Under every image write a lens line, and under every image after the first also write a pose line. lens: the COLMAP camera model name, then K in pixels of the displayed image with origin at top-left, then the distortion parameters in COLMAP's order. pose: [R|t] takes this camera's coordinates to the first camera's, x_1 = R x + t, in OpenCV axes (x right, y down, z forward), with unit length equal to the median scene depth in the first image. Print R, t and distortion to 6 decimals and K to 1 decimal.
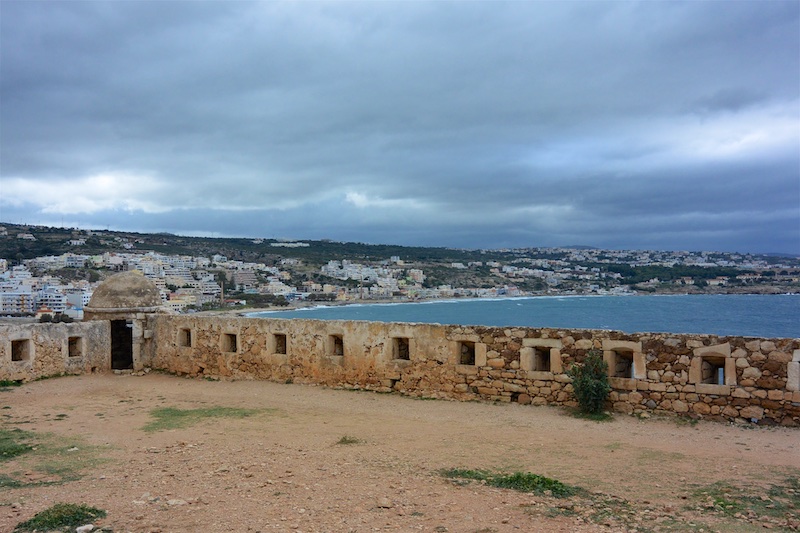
lens RADIAL K [[780.4, 0, 398.8], [0, 780.4, 268.3], [0, 0, 1]] dist [-0.111028, 0.000000]
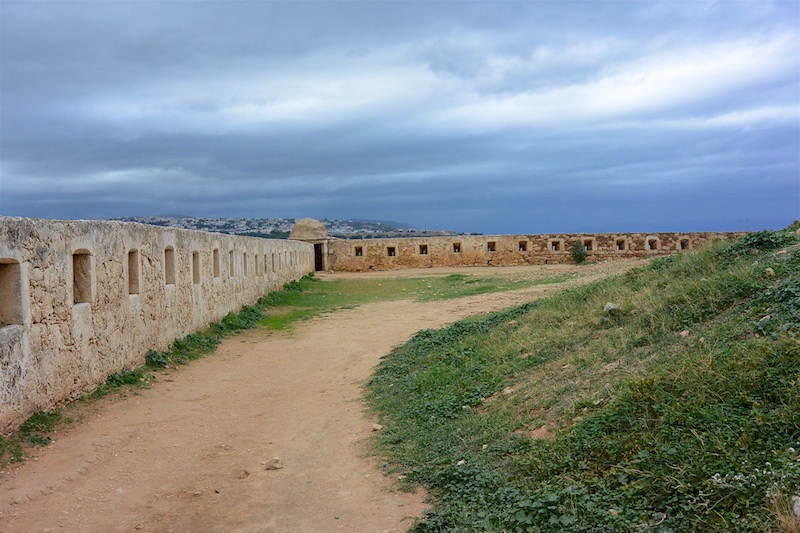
lens RADIAL K [[795.3, 0, 398.9], [0, 795.3, 266.4], [0, 0, 1]] dist [-0.009637, 0.000000]
pose [[0.858767, -0.038759, 0.510899, -1.473862], [0.020523, 0.998937, 0.041286, 0.058777], [-0.511956, -0.024970, 0.858649, -0.915004]]
